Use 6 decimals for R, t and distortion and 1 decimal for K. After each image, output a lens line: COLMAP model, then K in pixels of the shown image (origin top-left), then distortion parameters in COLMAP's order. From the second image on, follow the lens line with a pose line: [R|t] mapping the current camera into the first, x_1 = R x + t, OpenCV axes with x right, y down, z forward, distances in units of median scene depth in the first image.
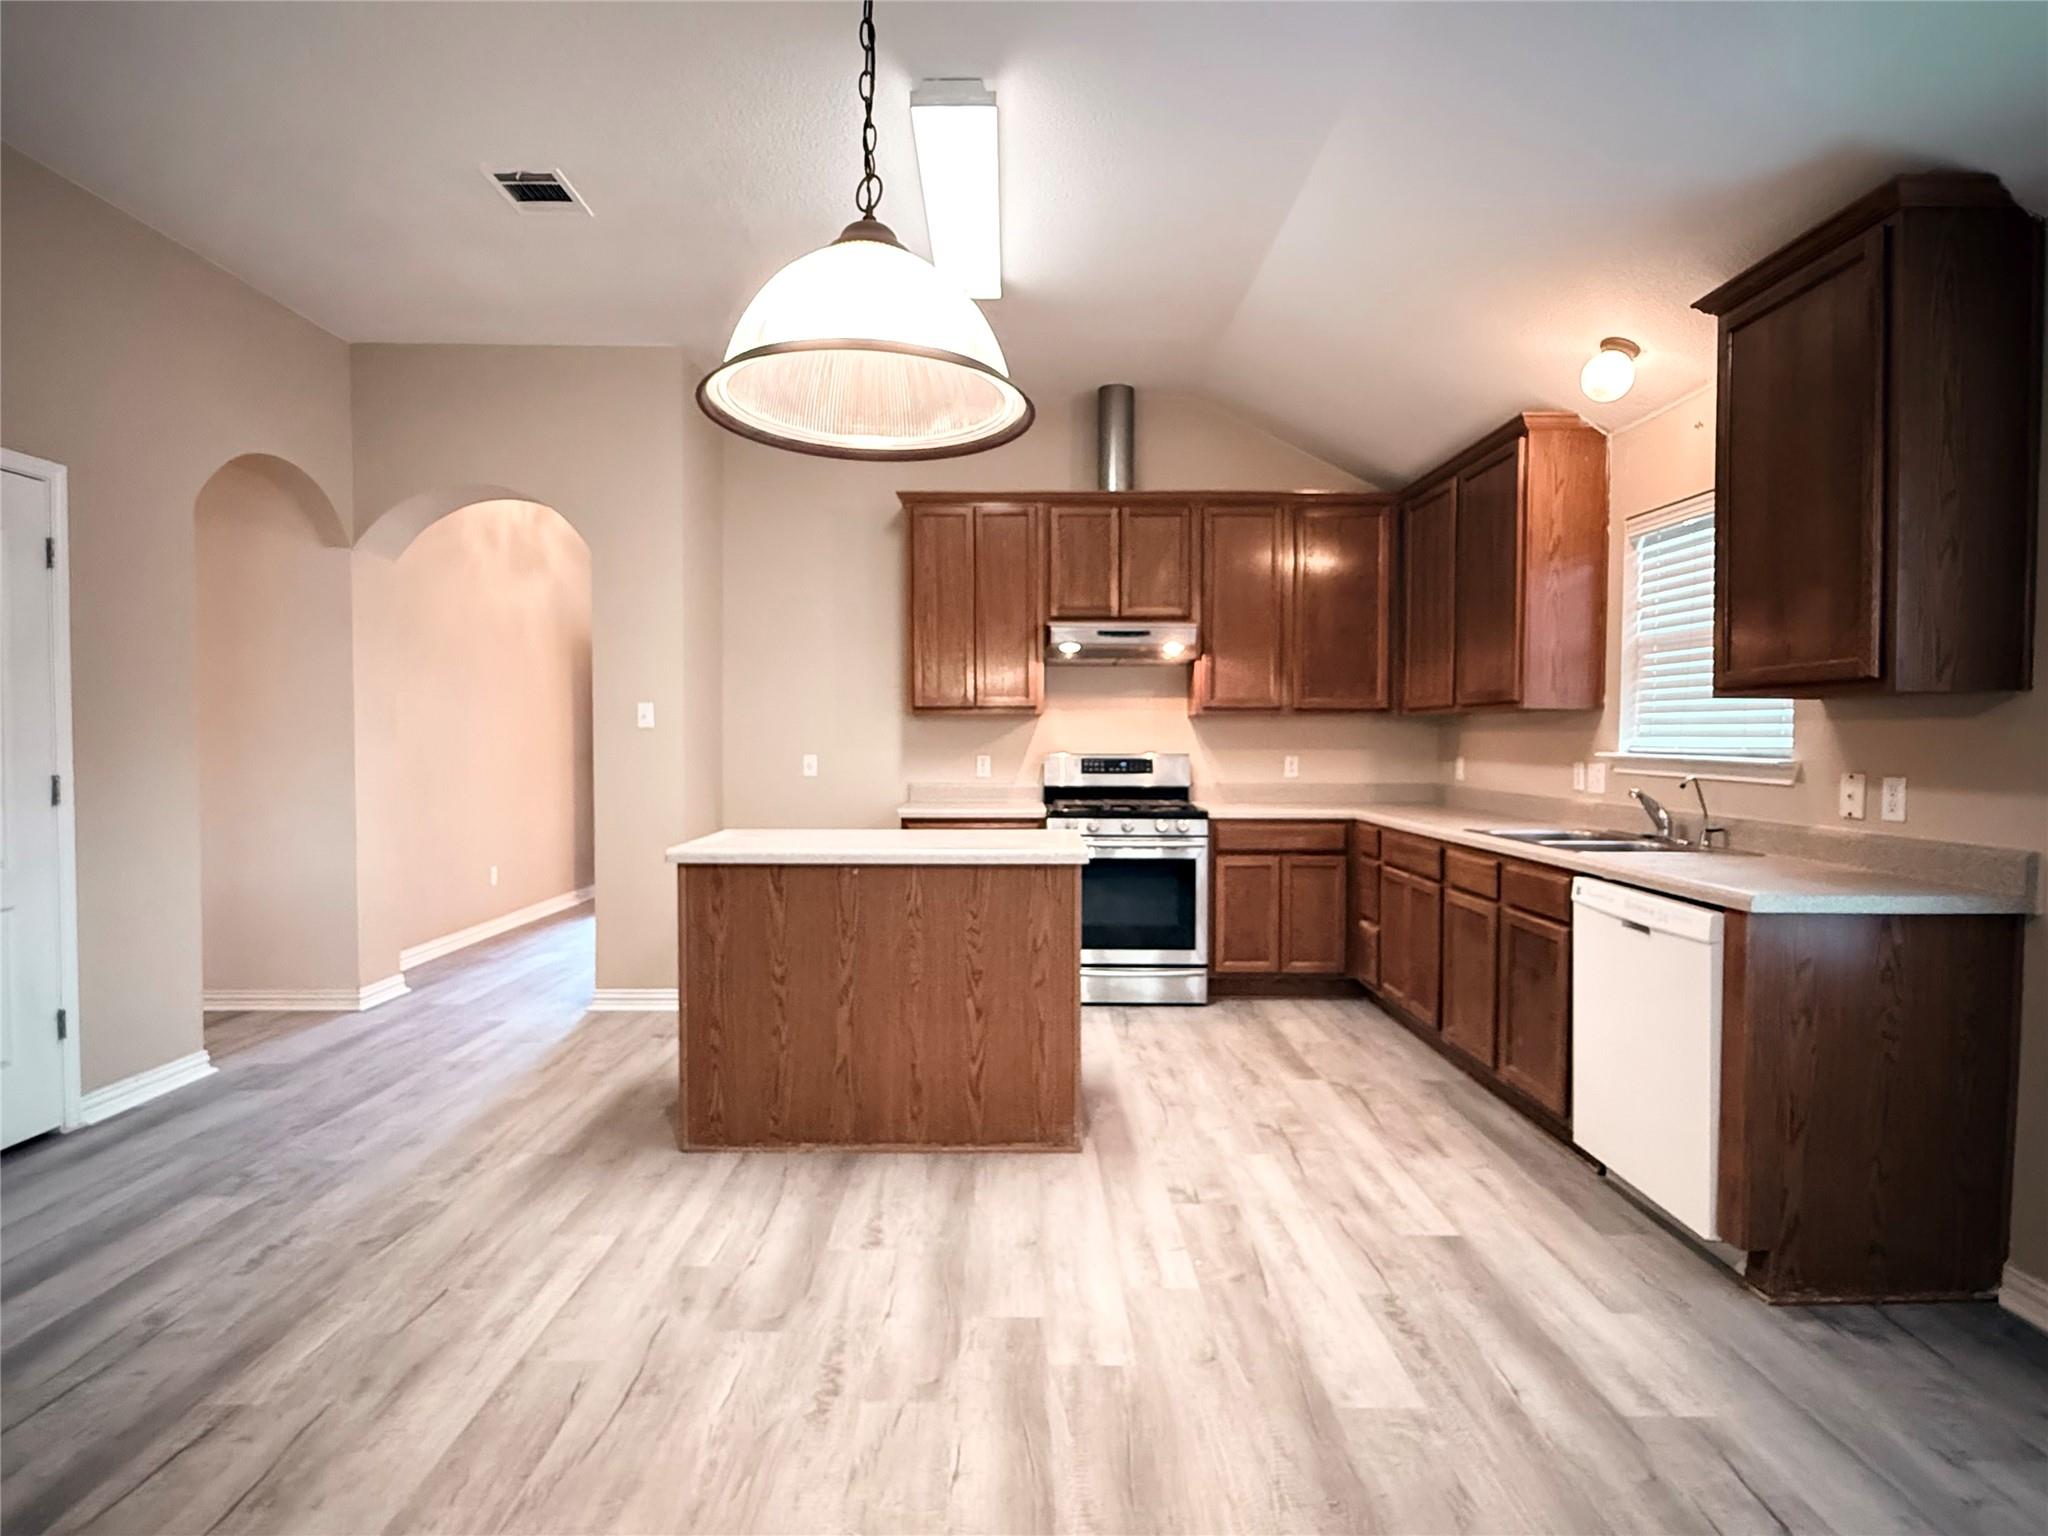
lens RADIAL K [[1064.1, 0, 1019.2], [0, 1064.1, 765.0], [0, 0, 1]] dist [-0.001778, 0.001020]
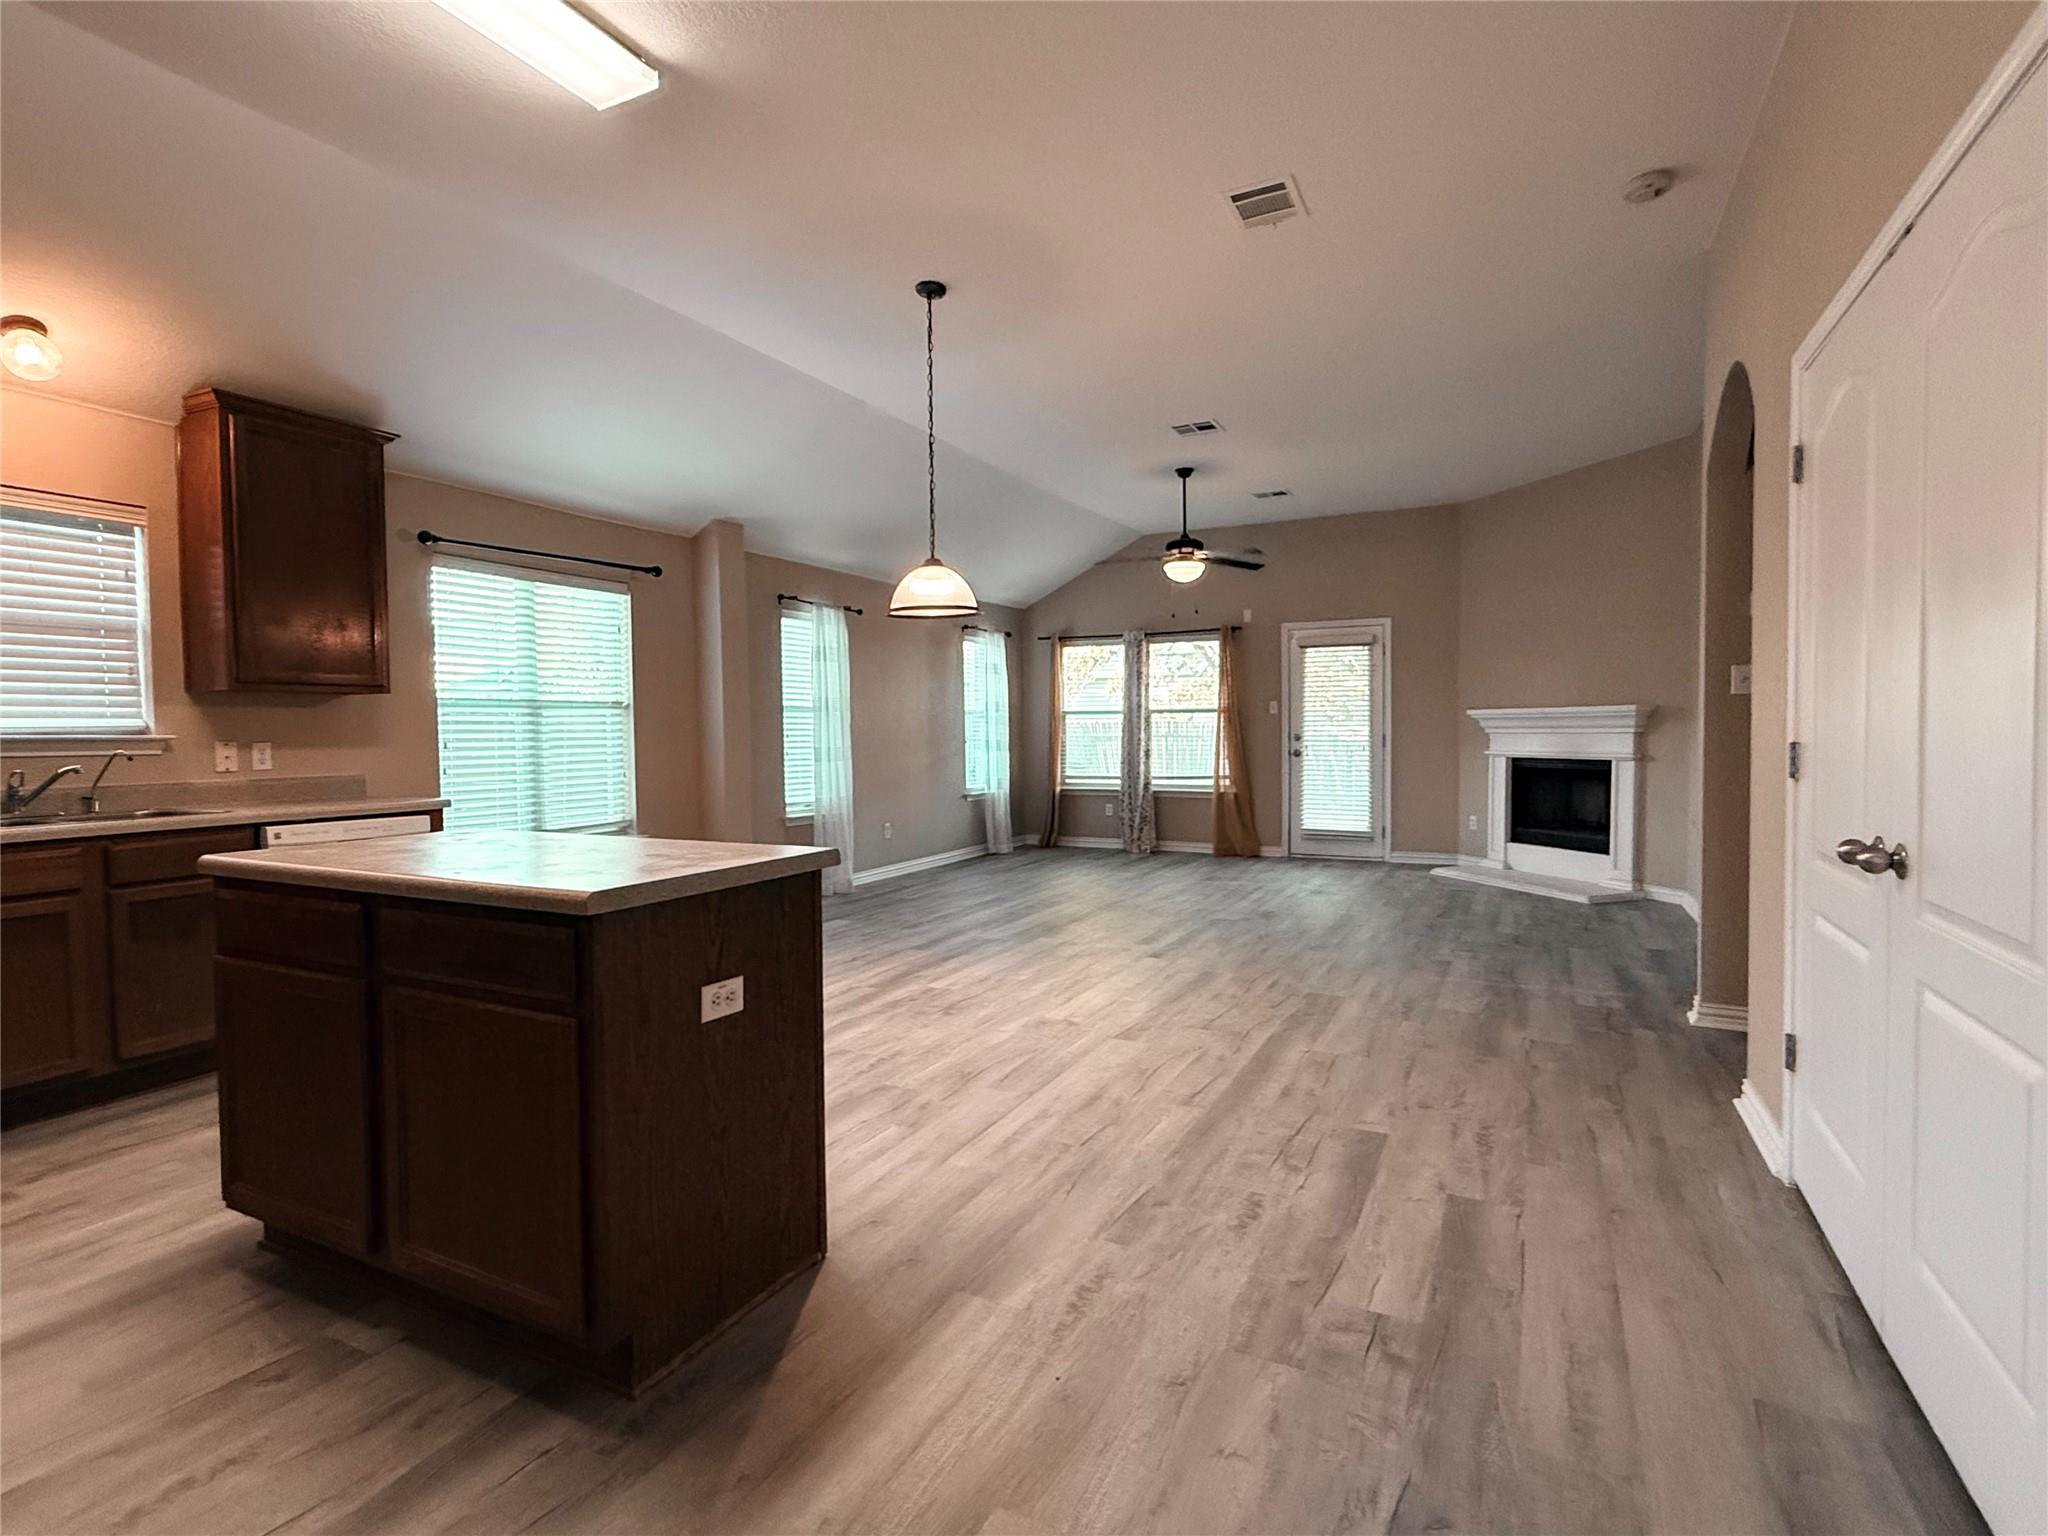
lens RADIAL K [[1015.1, 0, 1014.5], [0, 1015.1, 760.4], [0, 0, 1]] dist [0.003180, -0.003430]
pose [[-0.887037, -0.007736, 0.461633, -0.659924], [0.021844, 0.998037, 0.058698, -0.019912], [-0.461181, 0.062152, -0.885127, 1.340486]]
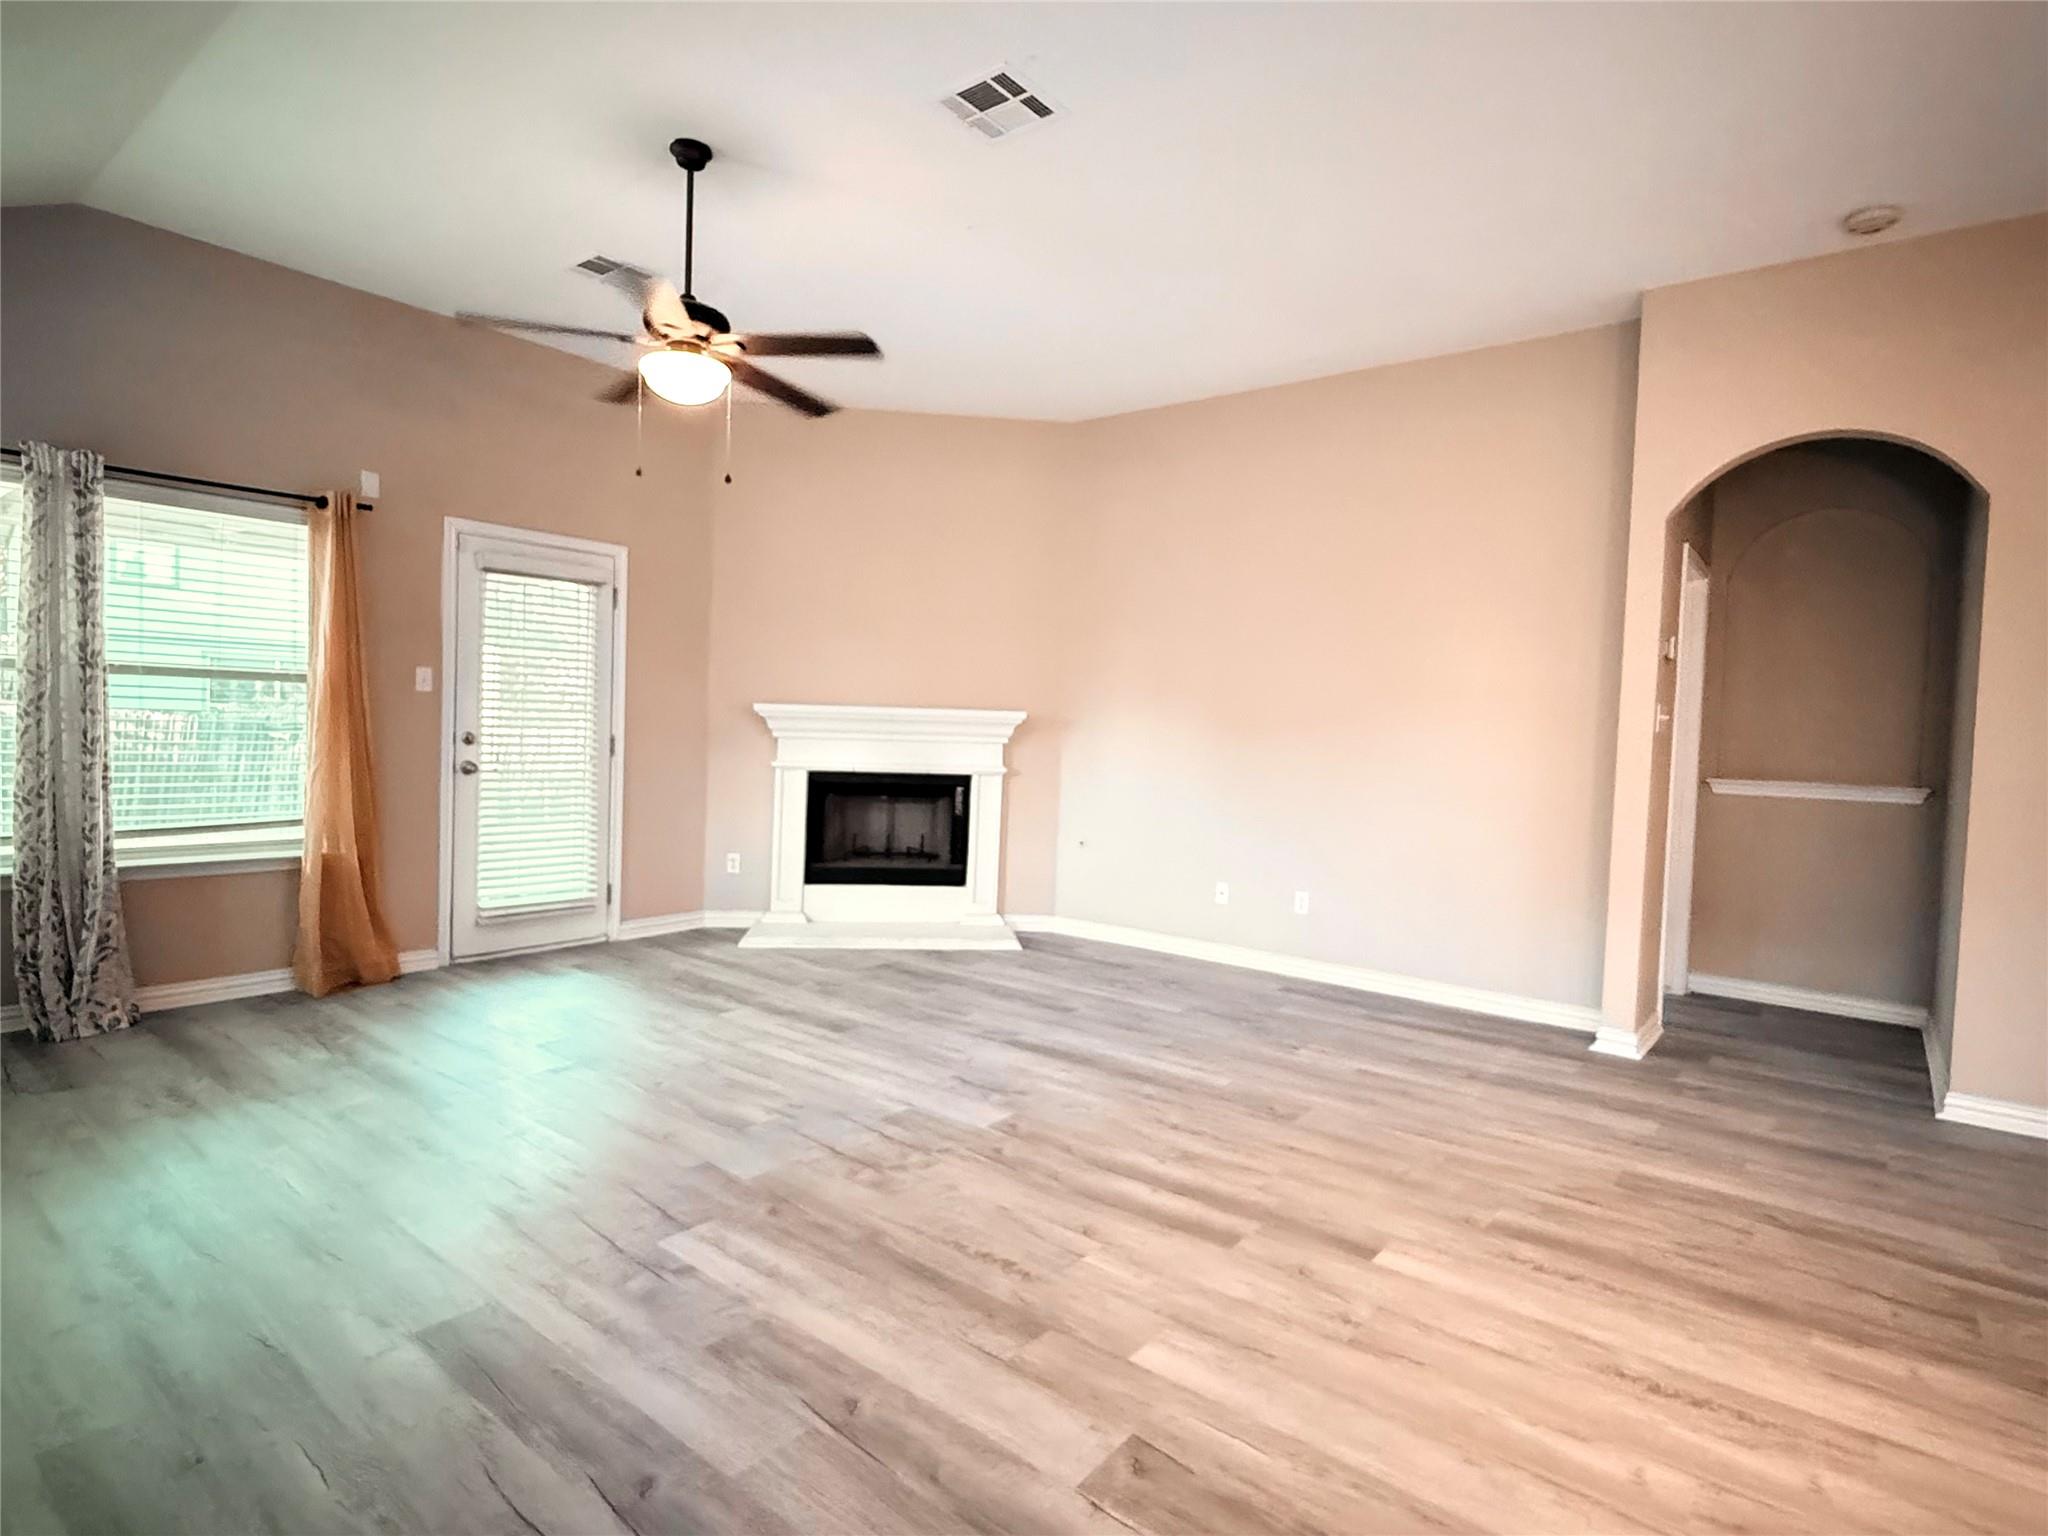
lens RADIAL K [[1064.1, 0, 1017.3], [0, 1064.1, 762.5], [0, 0, 1]] dist [-0.001778, 0.001020]
pose [[-0.629627, 0.006702, -0.776869, 0.490475], [-0.057635, 0.996804, 0.055311, -0.001186], [0.774757, 0.079600, -0.627229, 0.252050]]
